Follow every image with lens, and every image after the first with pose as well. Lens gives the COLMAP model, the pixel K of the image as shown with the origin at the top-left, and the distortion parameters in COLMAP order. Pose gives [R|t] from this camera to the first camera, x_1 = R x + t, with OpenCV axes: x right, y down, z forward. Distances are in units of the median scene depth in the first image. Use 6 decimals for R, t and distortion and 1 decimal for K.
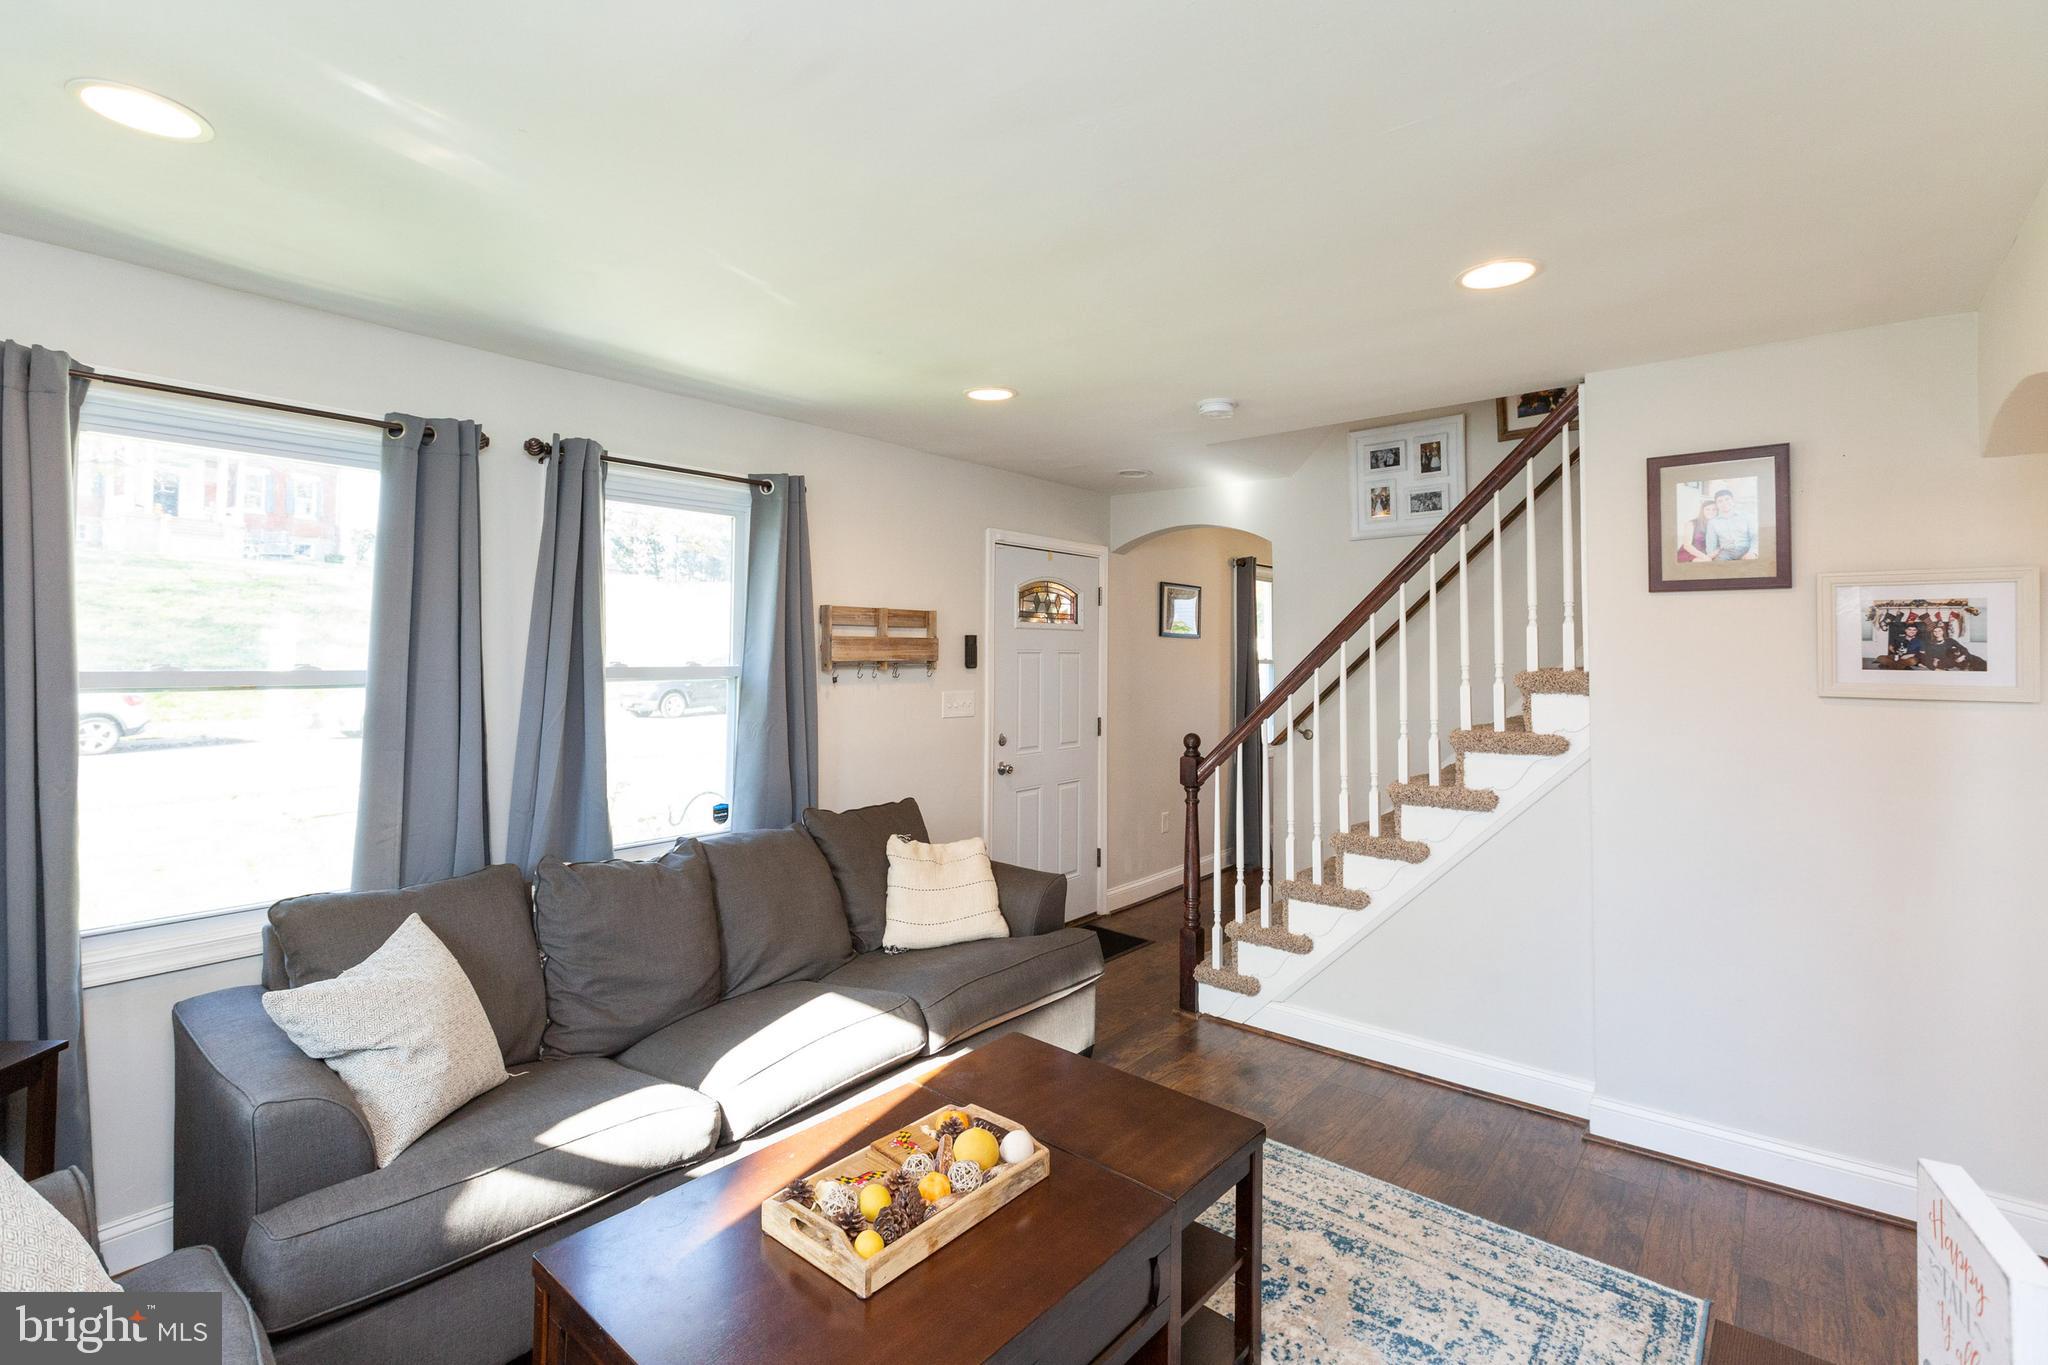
lens RADIAL K [[913.8, 0, 1014.5], [0, 913.8, 648.4], [0, 0, 1]] dist [0.001305, -0.003519]
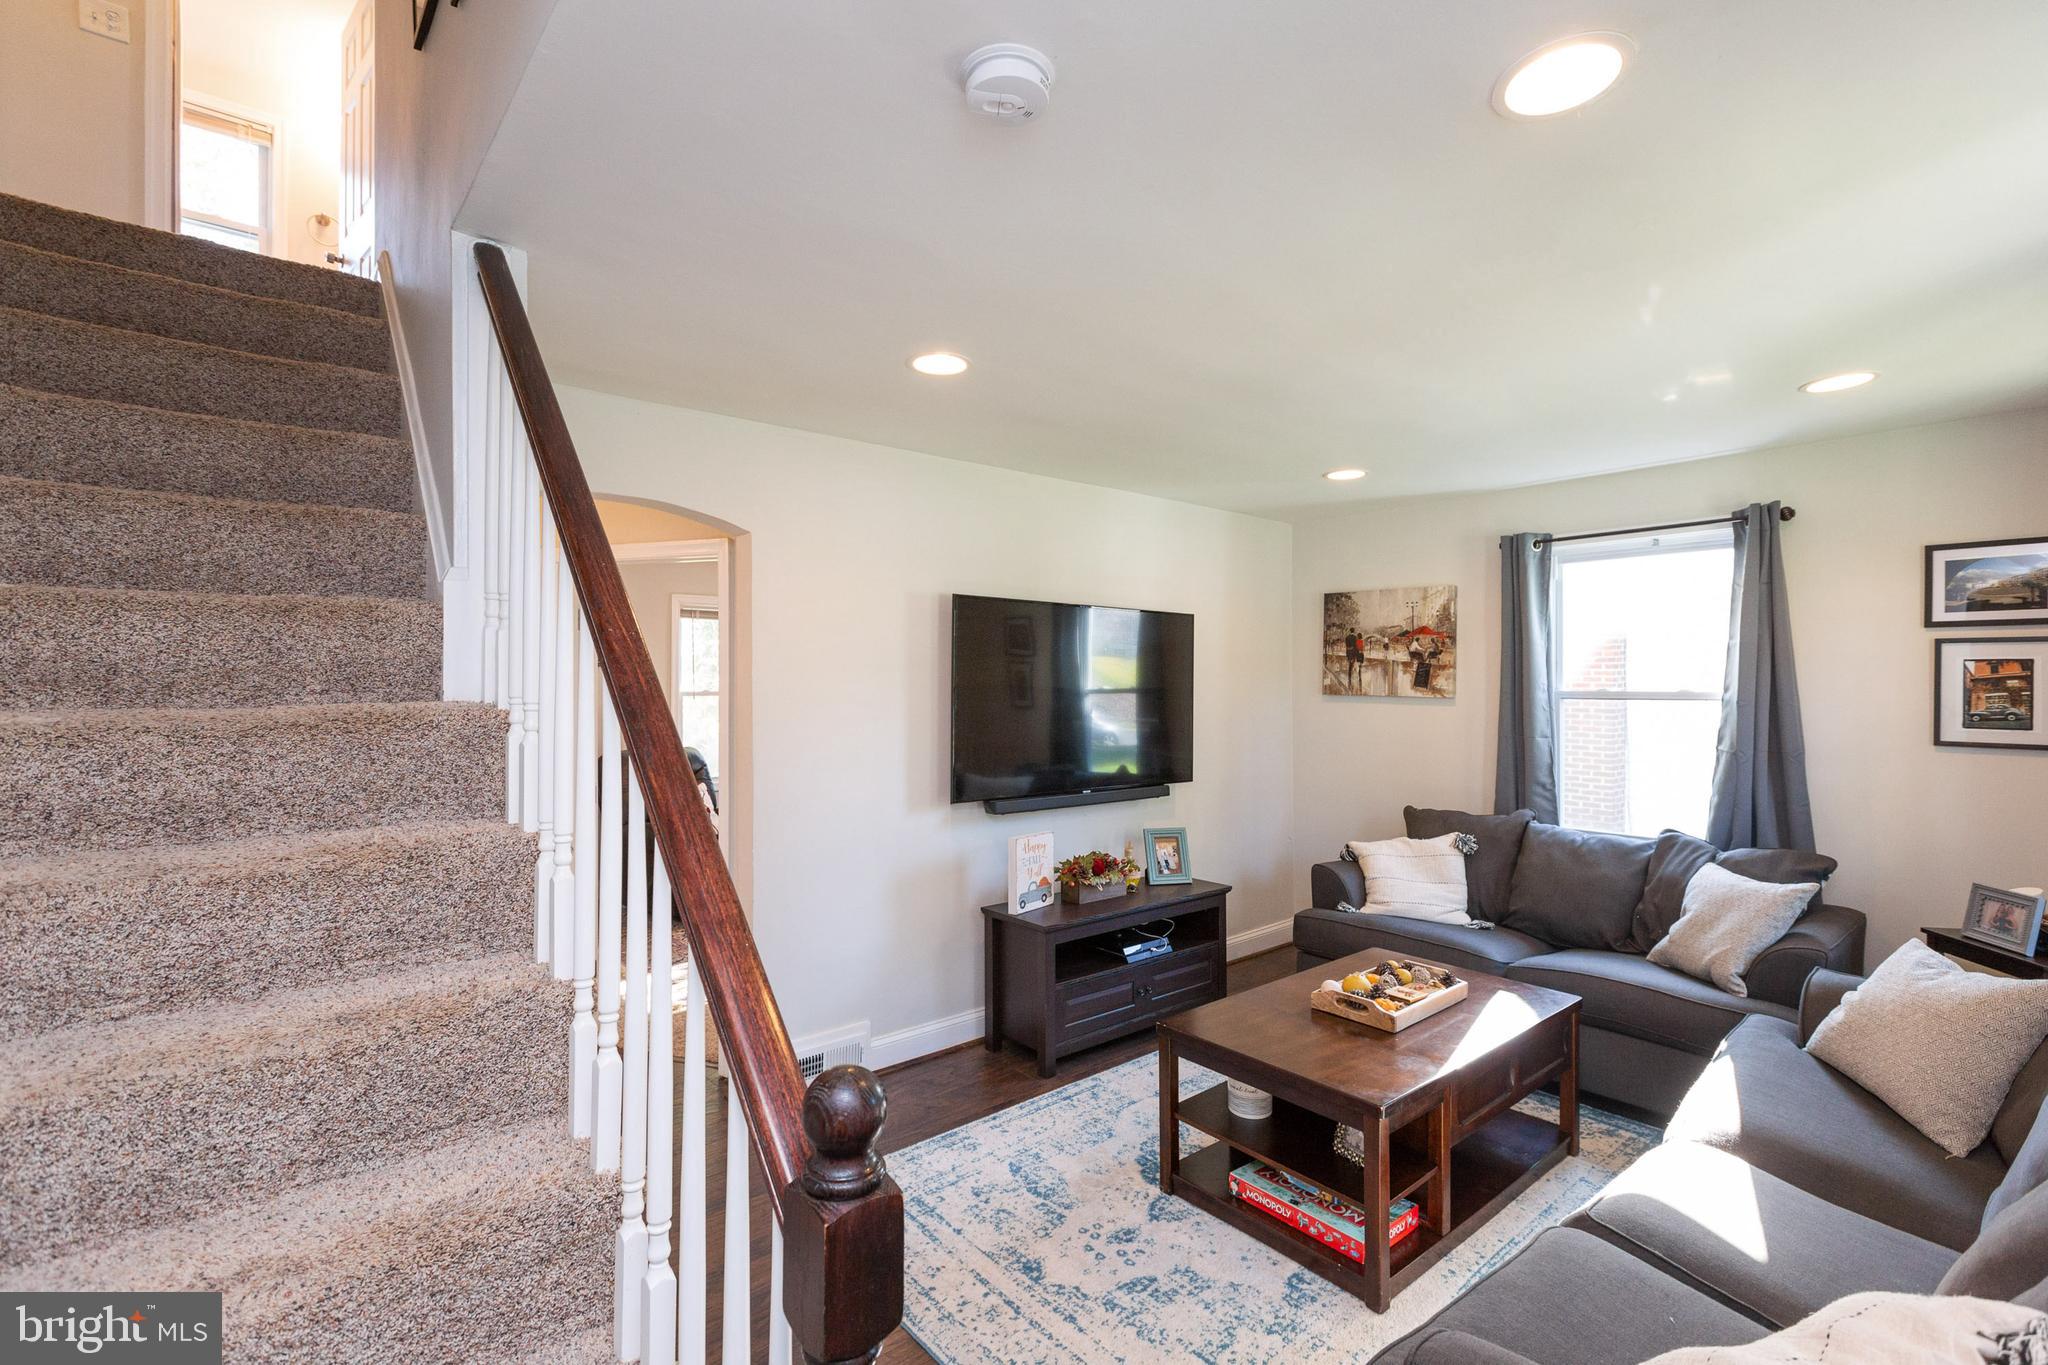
lens RADIAL K [[913.8, 0, 1011.3], [0, 913.8, 685.0], [0, 0, 1]] dist [0.001305, -0.003519]
pose [[-0.983776, -0.007874, 0.179226, 0.175087], [-0.008607, 0.999957, -0.003310, 0.014117], [-0.179192, -0.004799, -0.983802, 1.687638]]
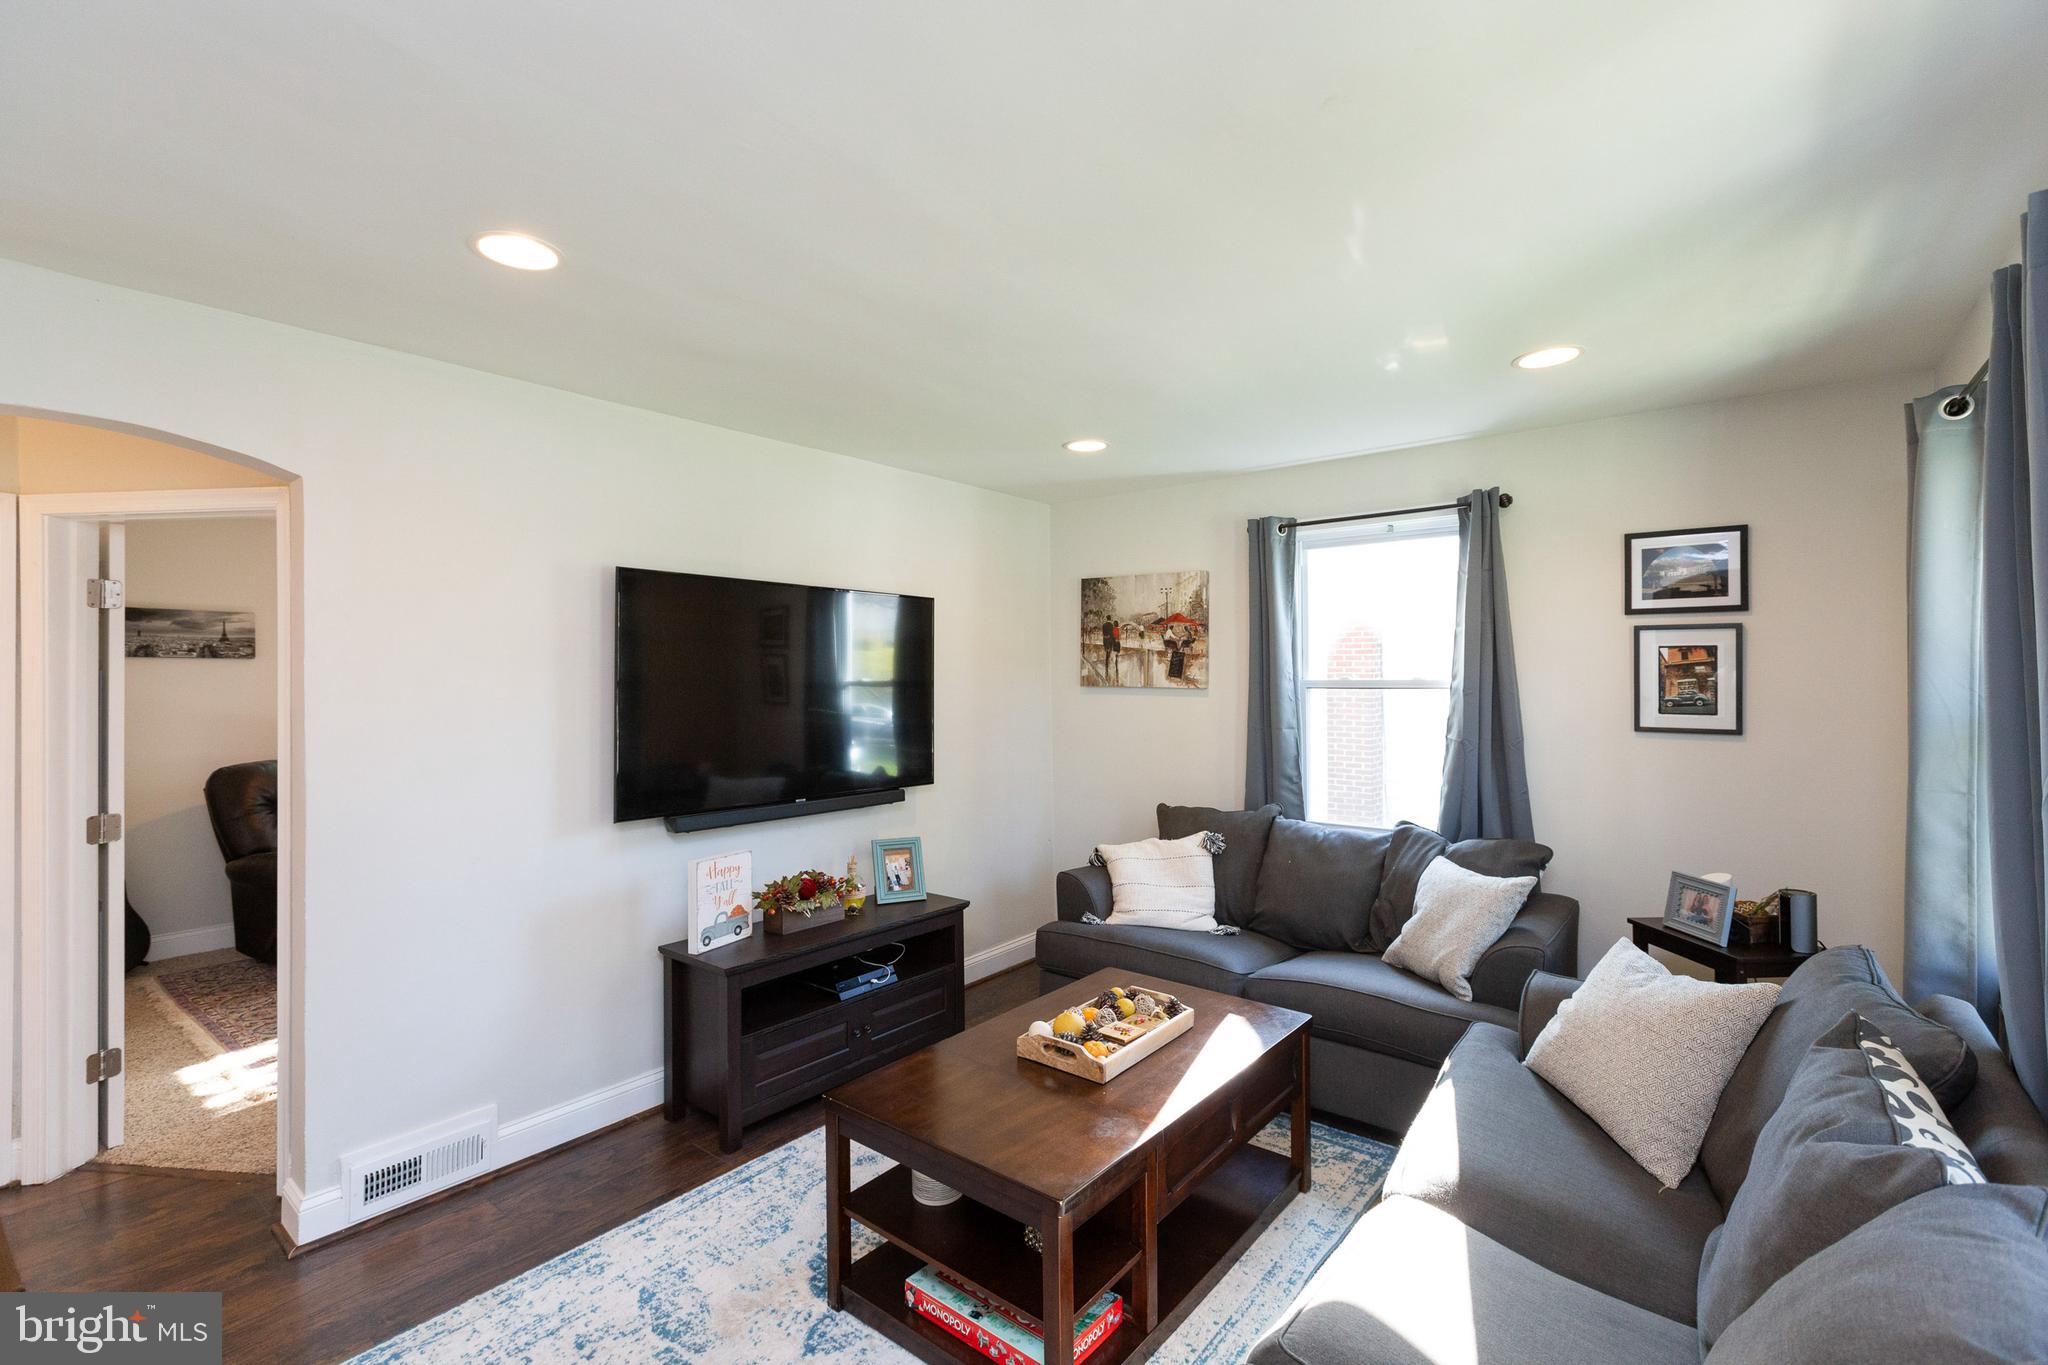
lens RADIAL K [[913.8, 0, 1018.7], [0, 913.8, 668.2], [0, 0, 1]] dist [0.001305, -0.003519]
pose [[-0.999700, -0.002684, -0.024337, 0.048435], [-0.002269, 0.999851, -0.017083, 0.017641], [0.024380, -0.017023, -0.999558, 1.492786]]
